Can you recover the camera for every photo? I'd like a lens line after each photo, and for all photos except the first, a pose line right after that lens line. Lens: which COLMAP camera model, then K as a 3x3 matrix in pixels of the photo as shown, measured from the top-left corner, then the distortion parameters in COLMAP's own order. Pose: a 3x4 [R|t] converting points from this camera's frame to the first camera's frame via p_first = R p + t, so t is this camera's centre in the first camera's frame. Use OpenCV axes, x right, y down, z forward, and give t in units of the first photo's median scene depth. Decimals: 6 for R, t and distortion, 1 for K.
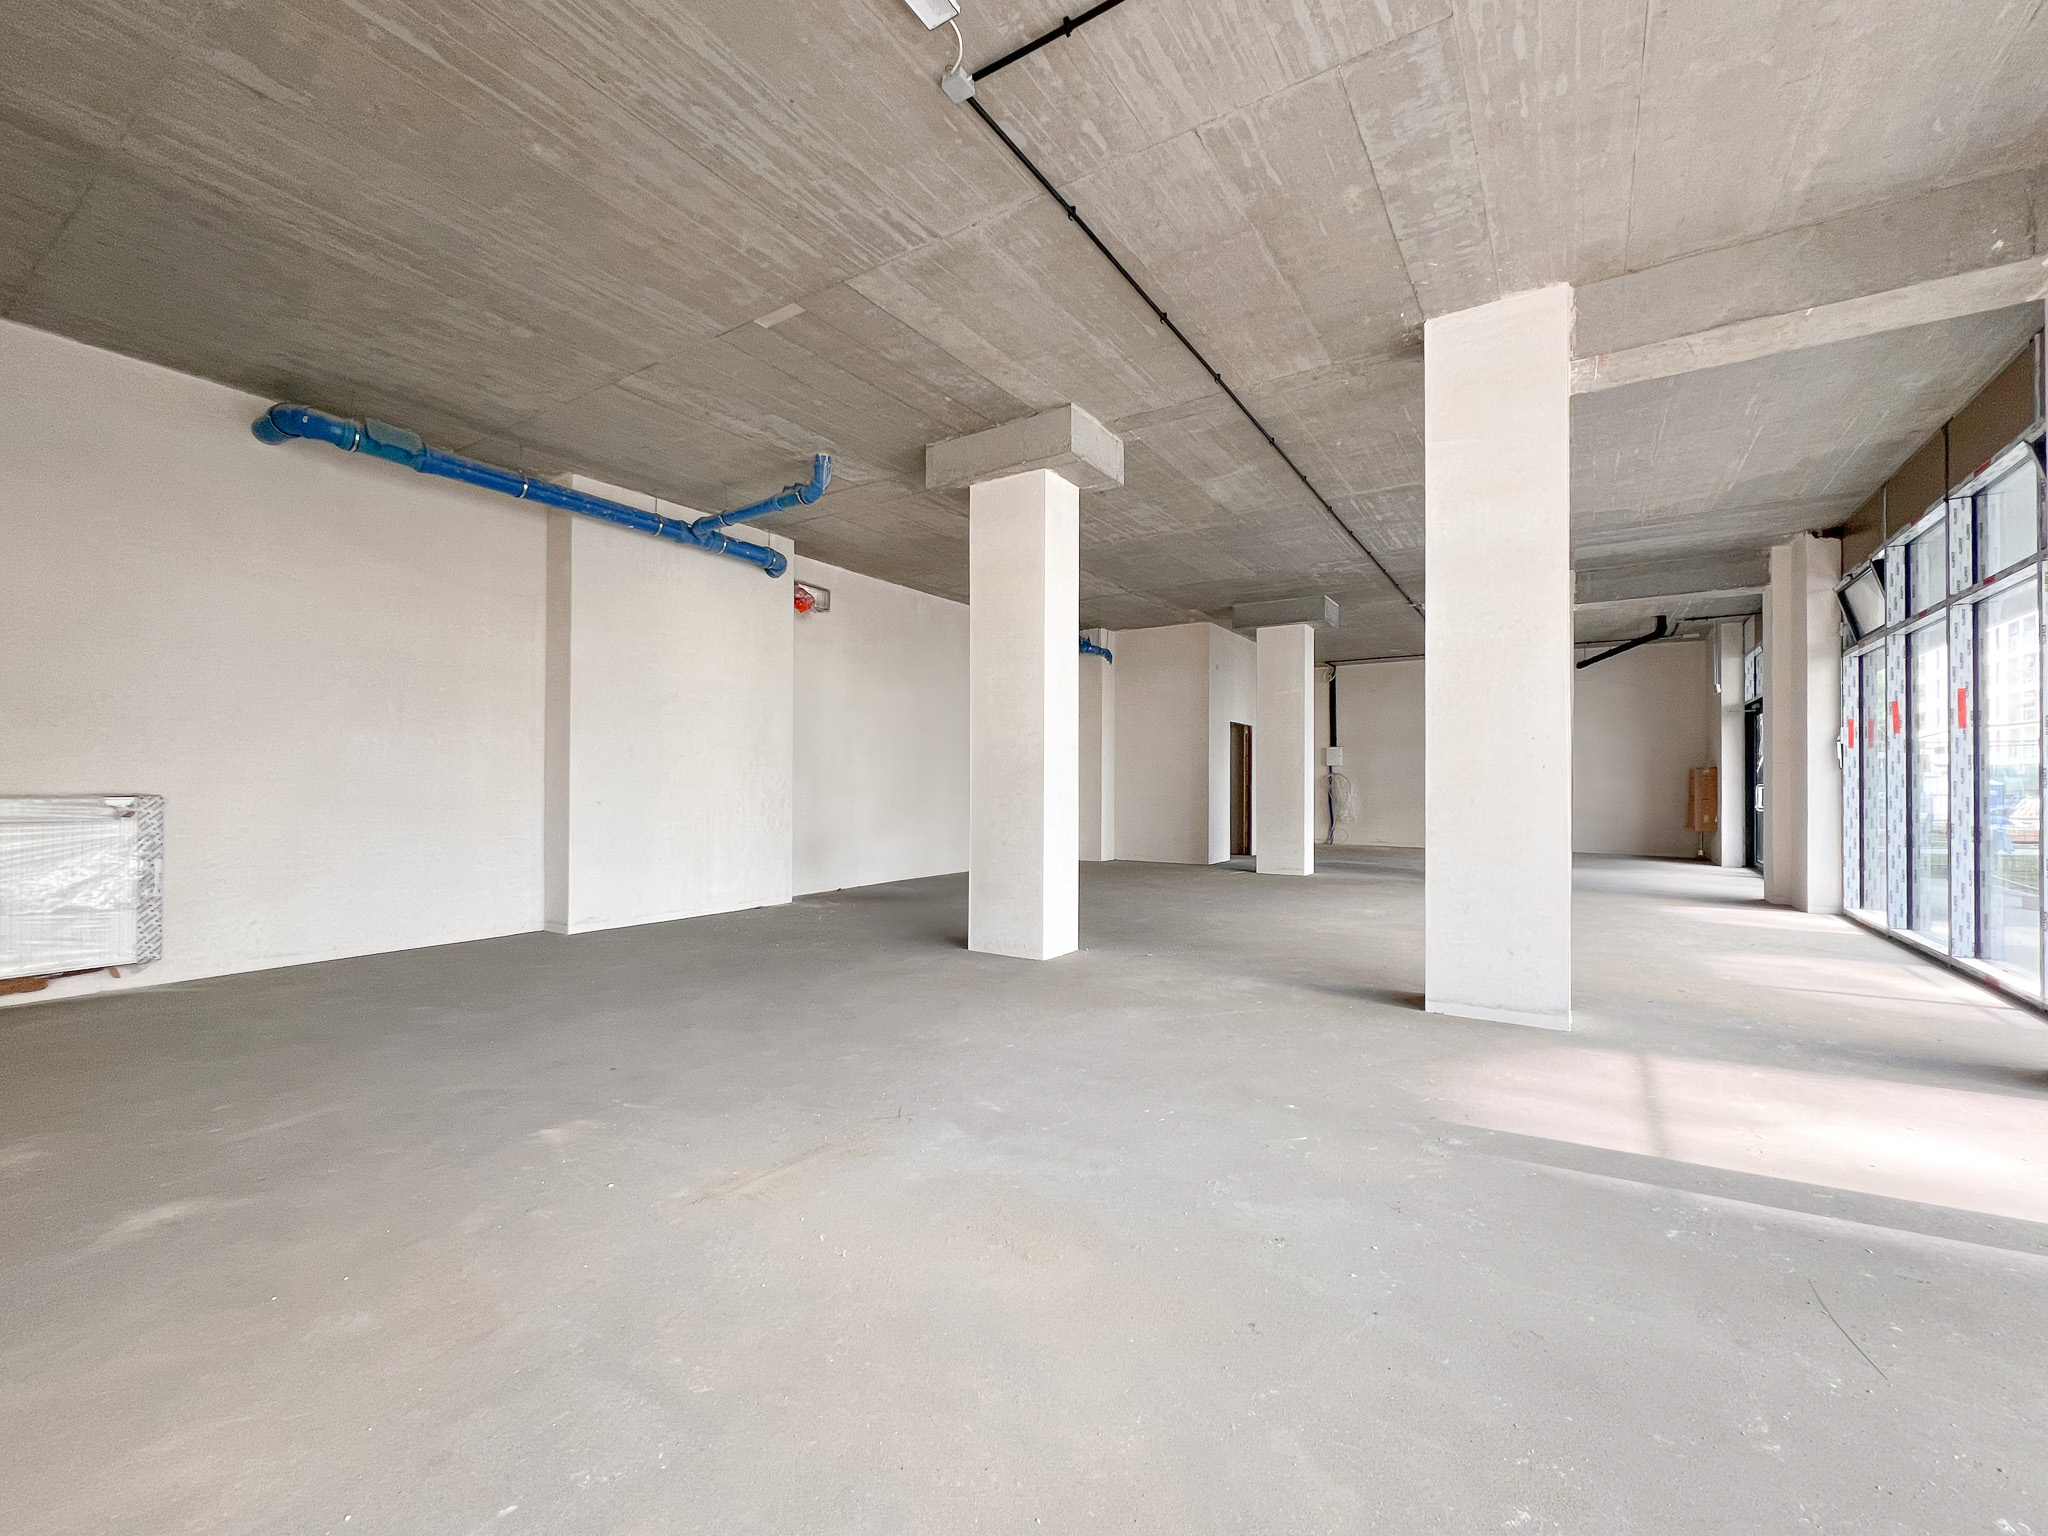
lens RADIAL K [[843.0, 0, 1024.0], [0, 843.0, 768.0], [0, 0, 1]] dist [0.000248, 0.000126]
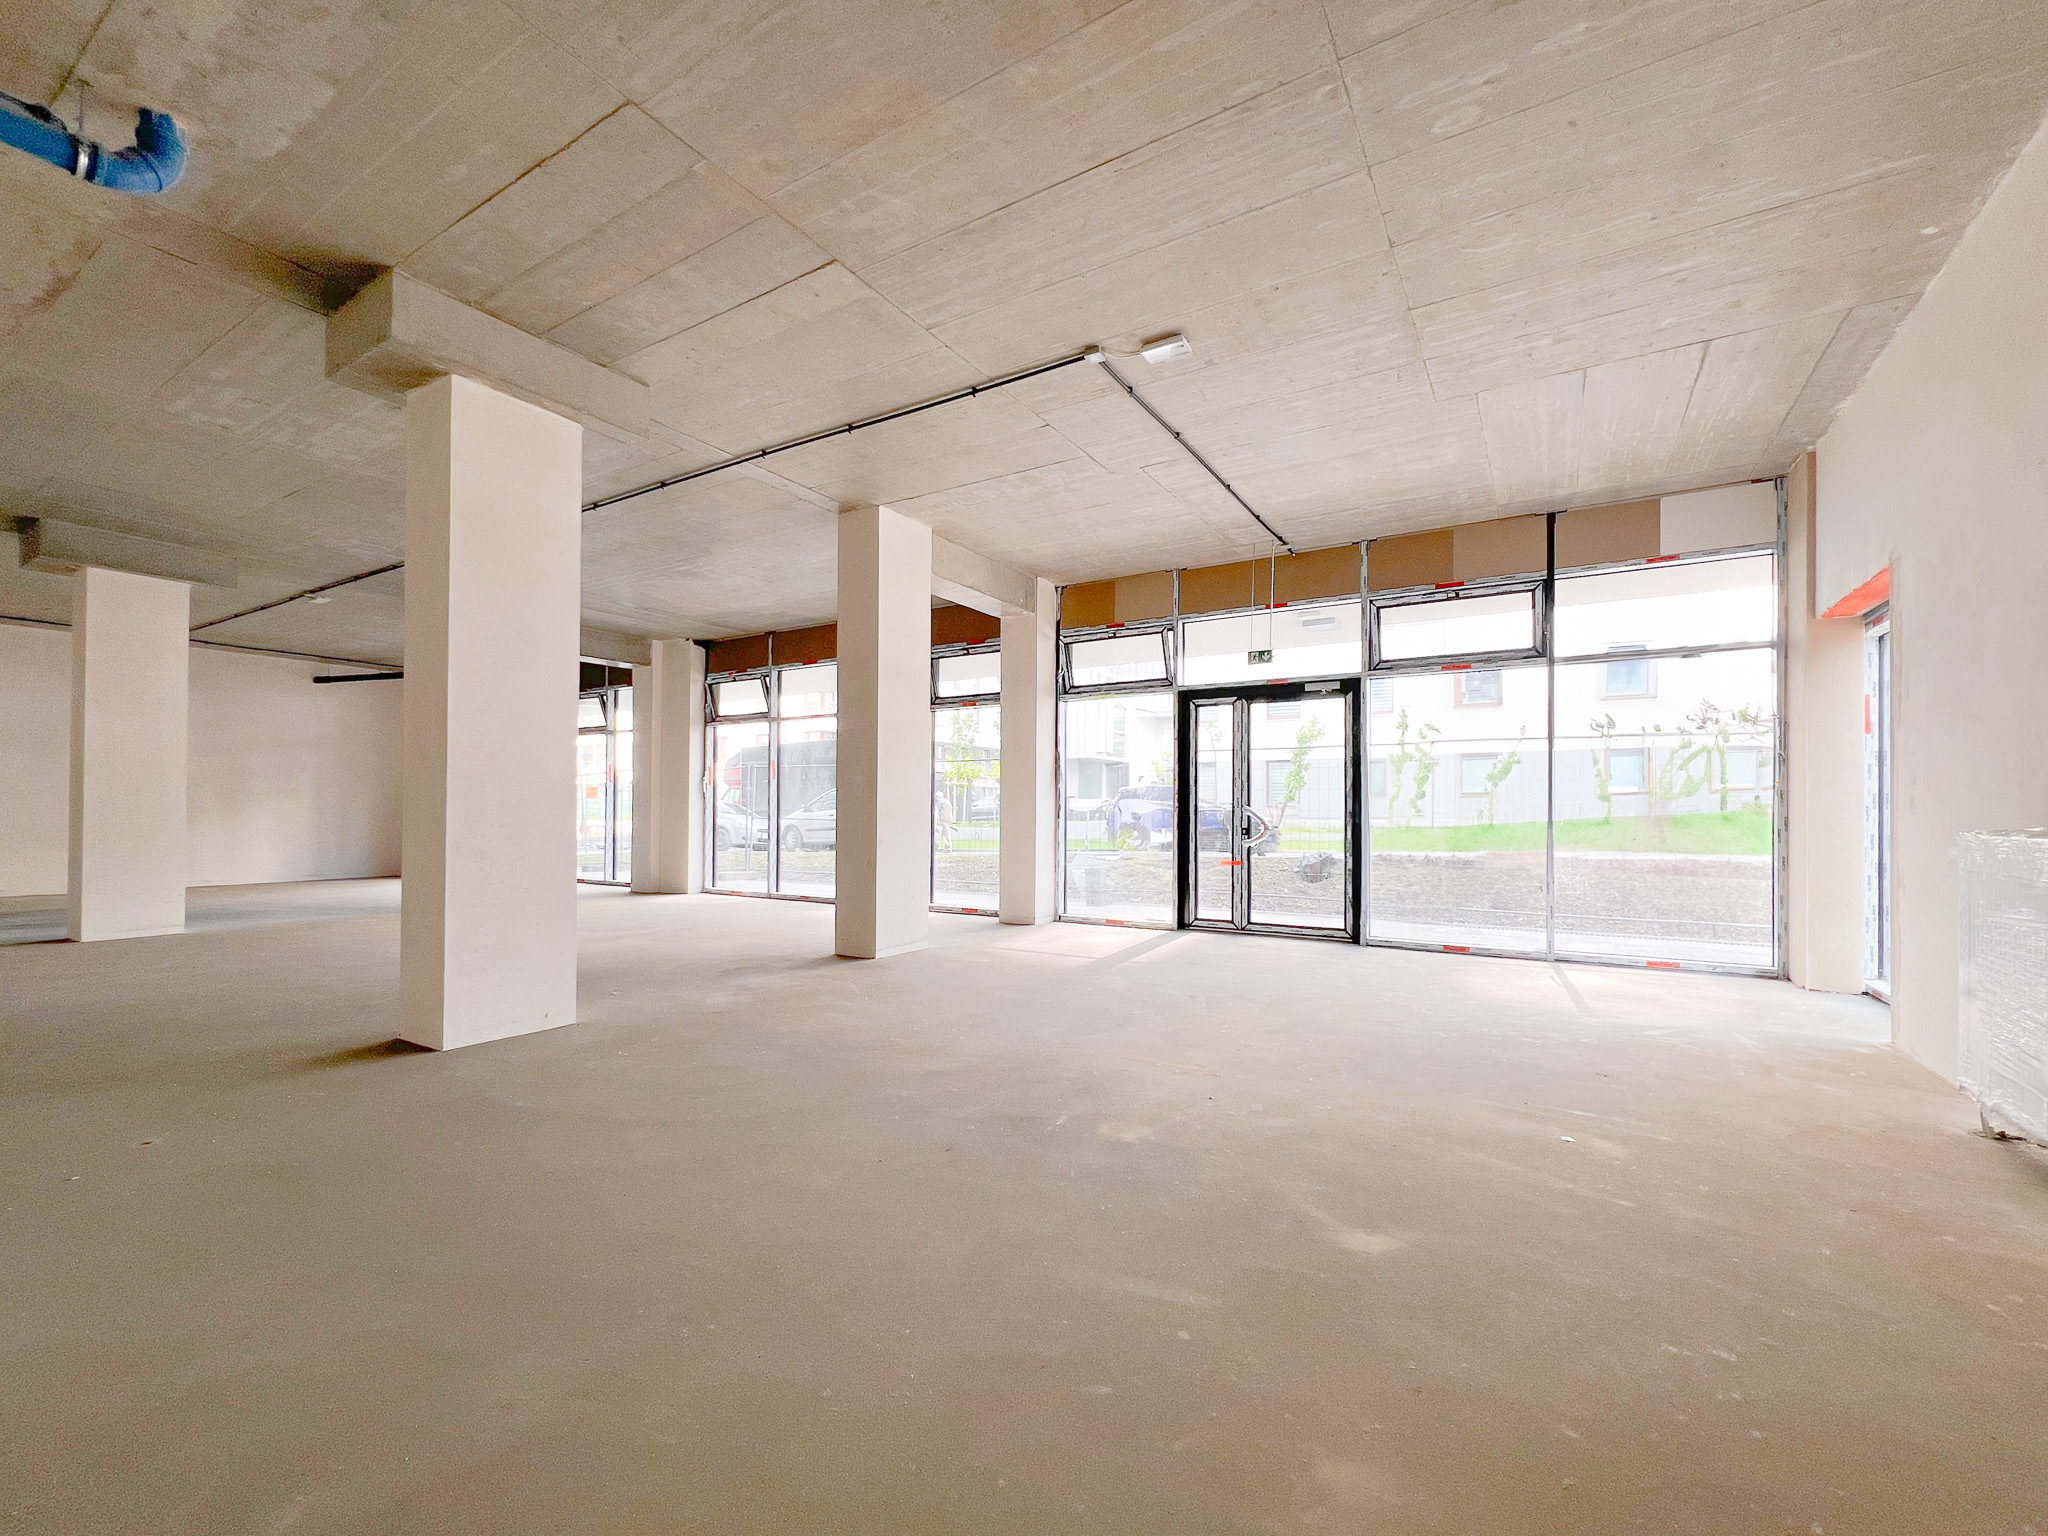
lens RADIAL K [[859.1, 0, 1025.5], [0, 859.1, 796.1], [0, 0, 1]] dist [-0.001767, 0.000385]
pose [[-0.019634, 0.014177, 0.999707, -1.119795], [-0.024740, 0.999586, -0.014661, 0.010955], [-0.999501, -0.025021, -0.019275, 0.784082]]
